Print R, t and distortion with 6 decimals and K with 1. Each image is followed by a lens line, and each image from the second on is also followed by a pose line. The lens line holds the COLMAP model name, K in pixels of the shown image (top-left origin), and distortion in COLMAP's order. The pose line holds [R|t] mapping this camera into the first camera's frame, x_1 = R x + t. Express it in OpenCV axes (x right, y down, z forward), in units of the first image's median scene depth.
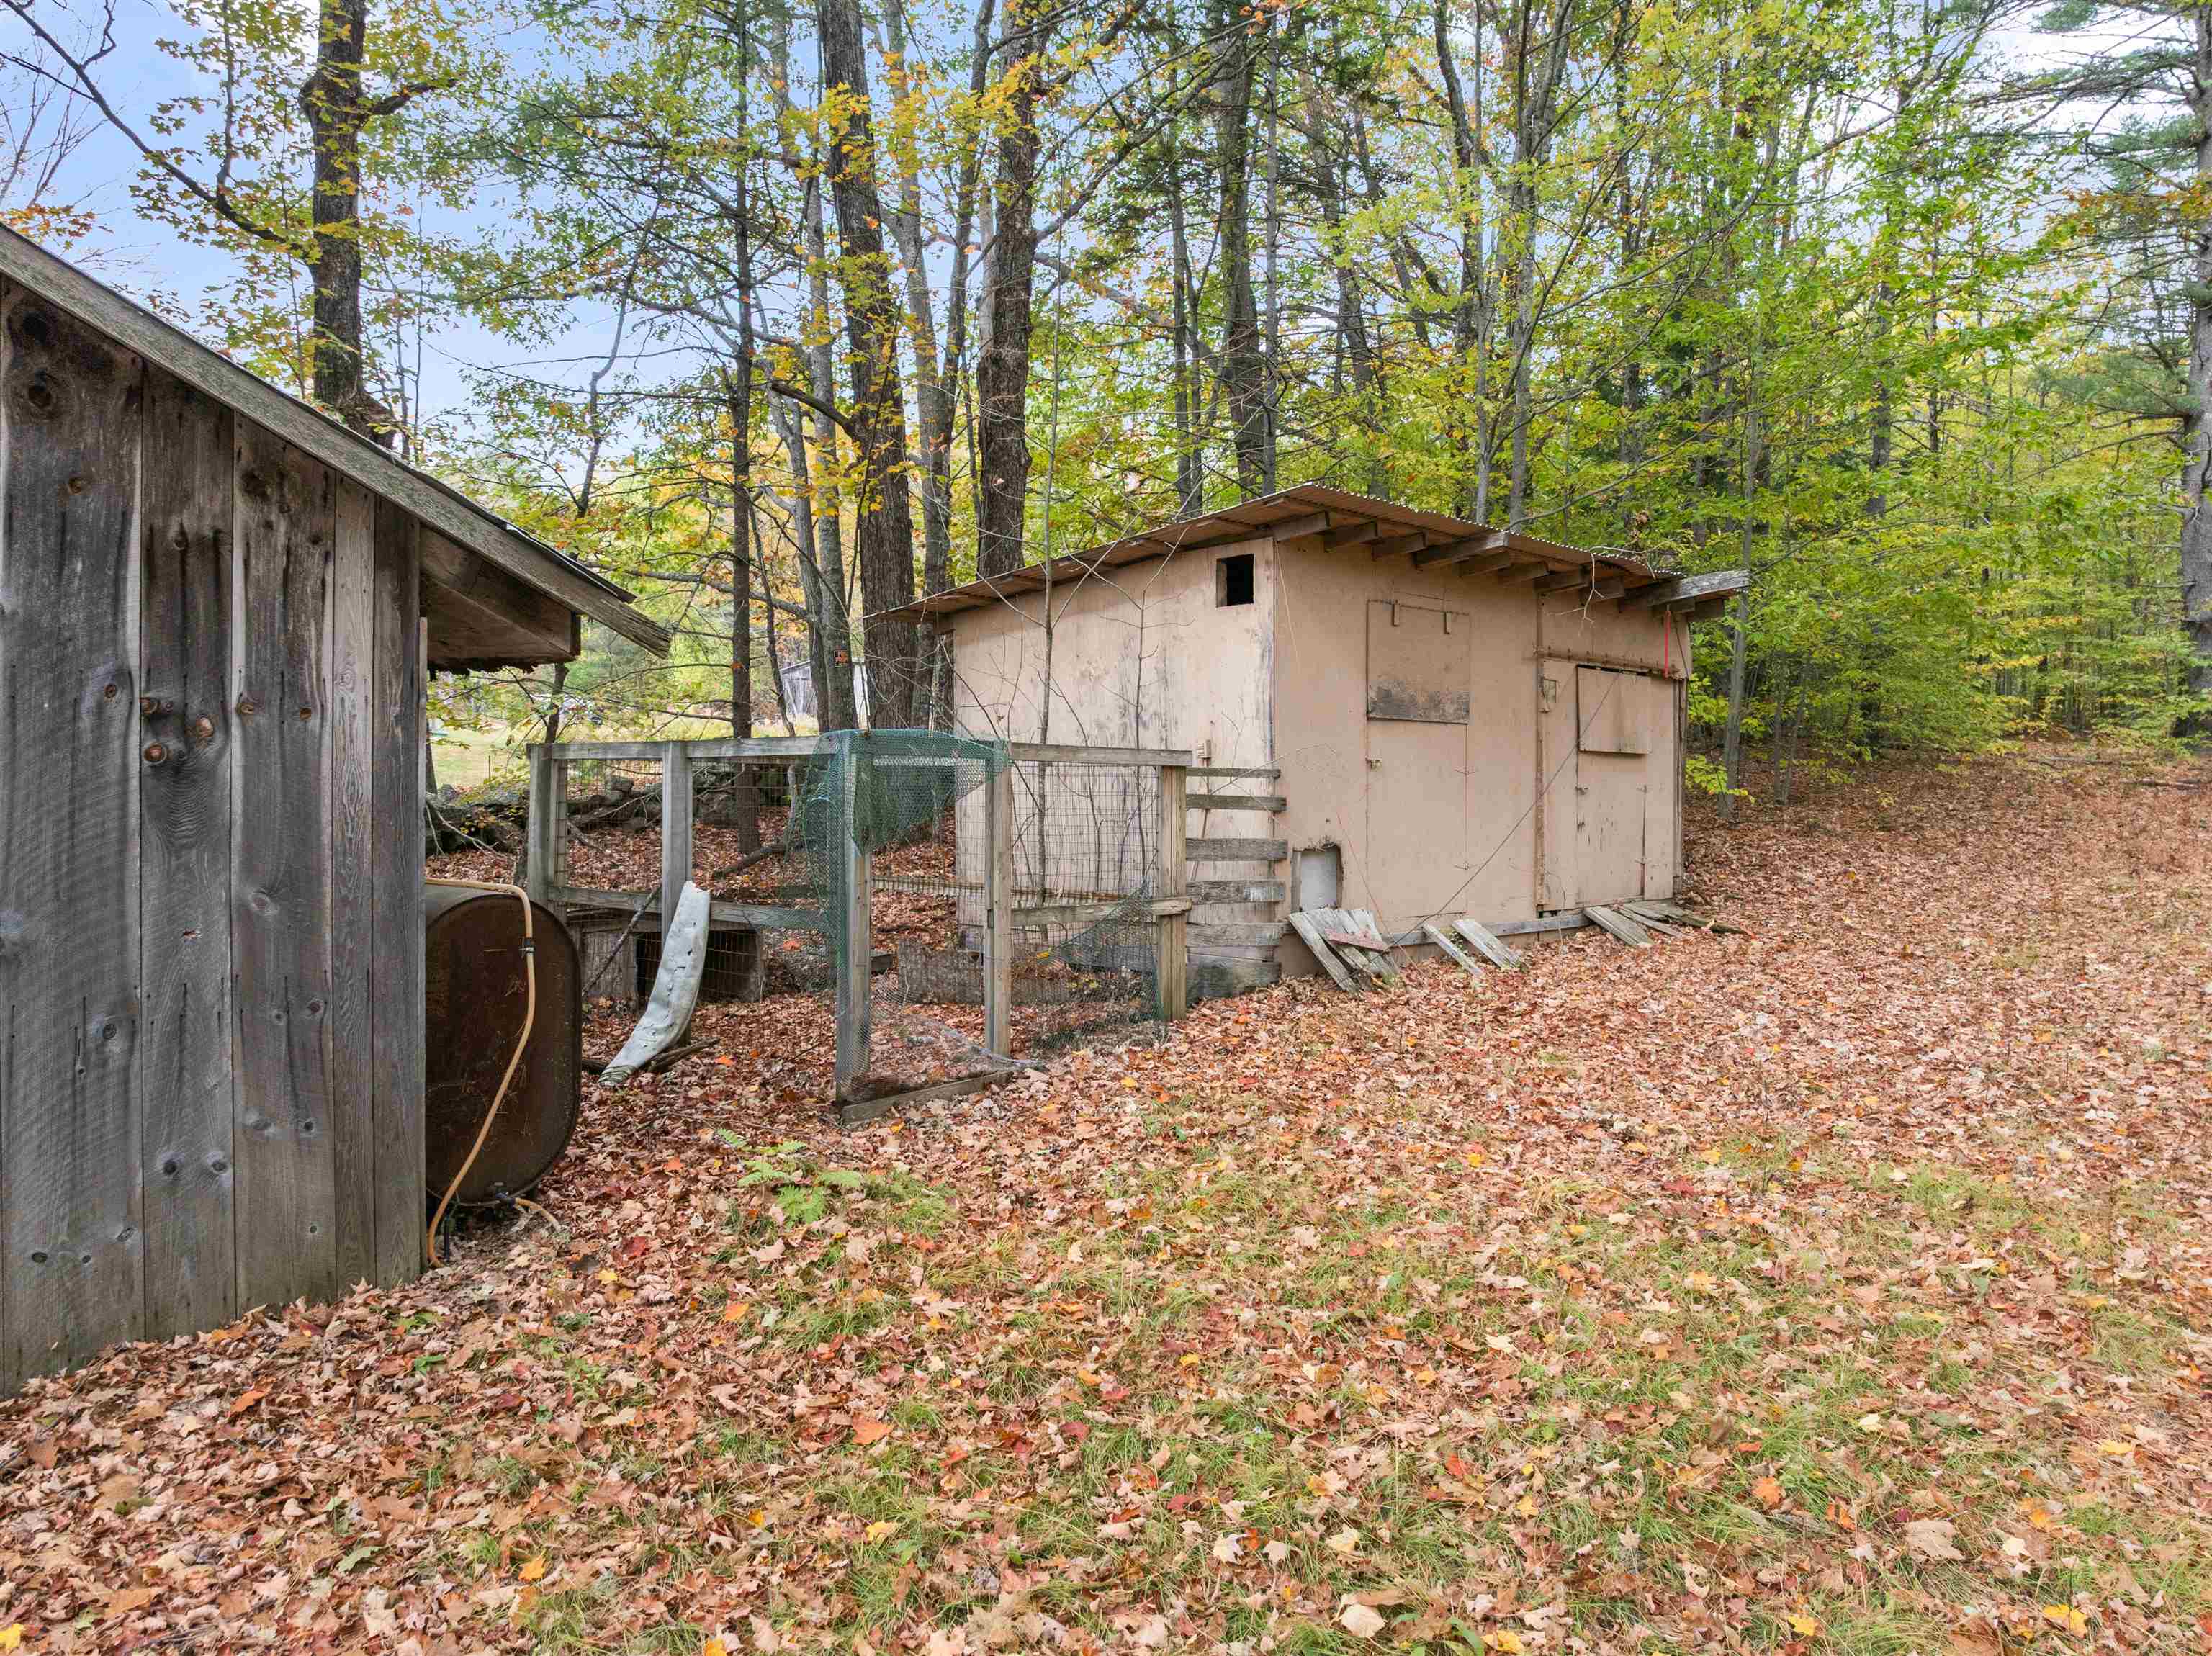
lens RADIAL K [[1554.8, 0, 1100.1], [0, 1554.8, 823.4], [0, 0, 1]] dist [-0.021369, 0.003521]
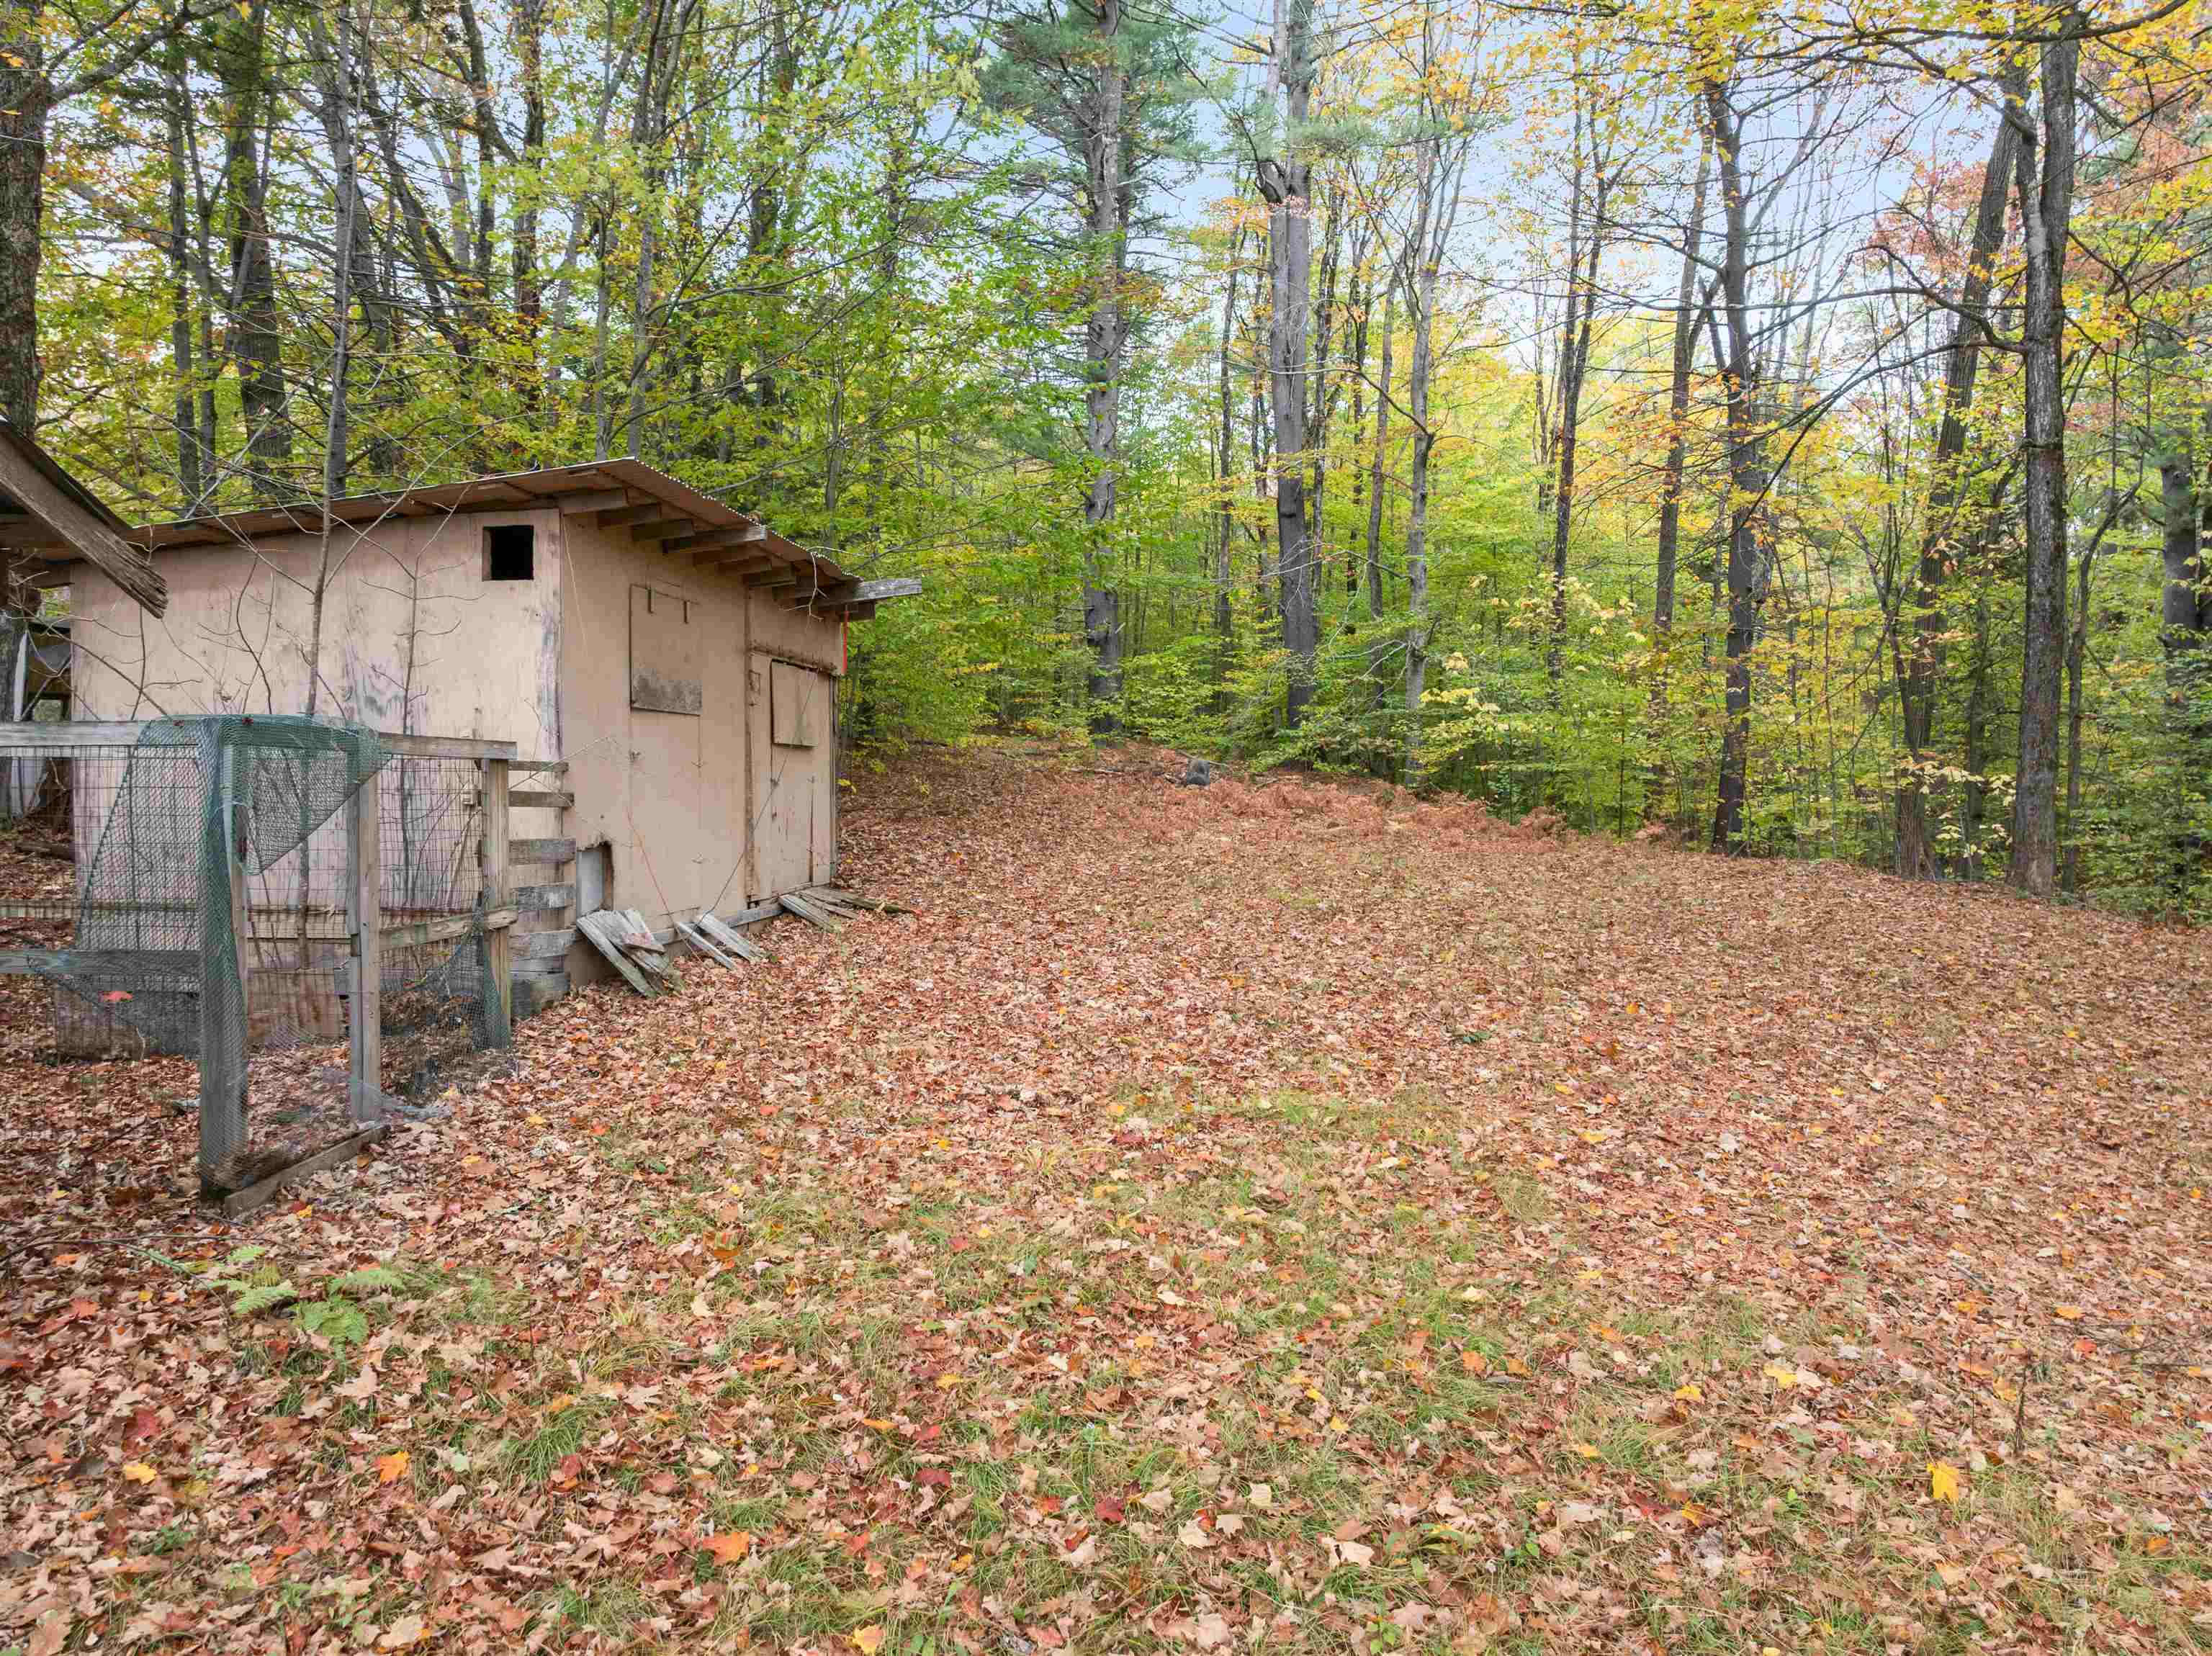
lens RADIAL K [[1554.8, 0, 1102.5], [0, 1554.8, 821.9], [0, 0, 1]] dist [-0.021369, 0.003521]
pose [[0.784314, -0.022102, 0.619970, -0.203083], [0.017496, 0.999756, 0.013507, -0.006452], [-0.620117, 0.000254, 0.784509, 0.080170]]
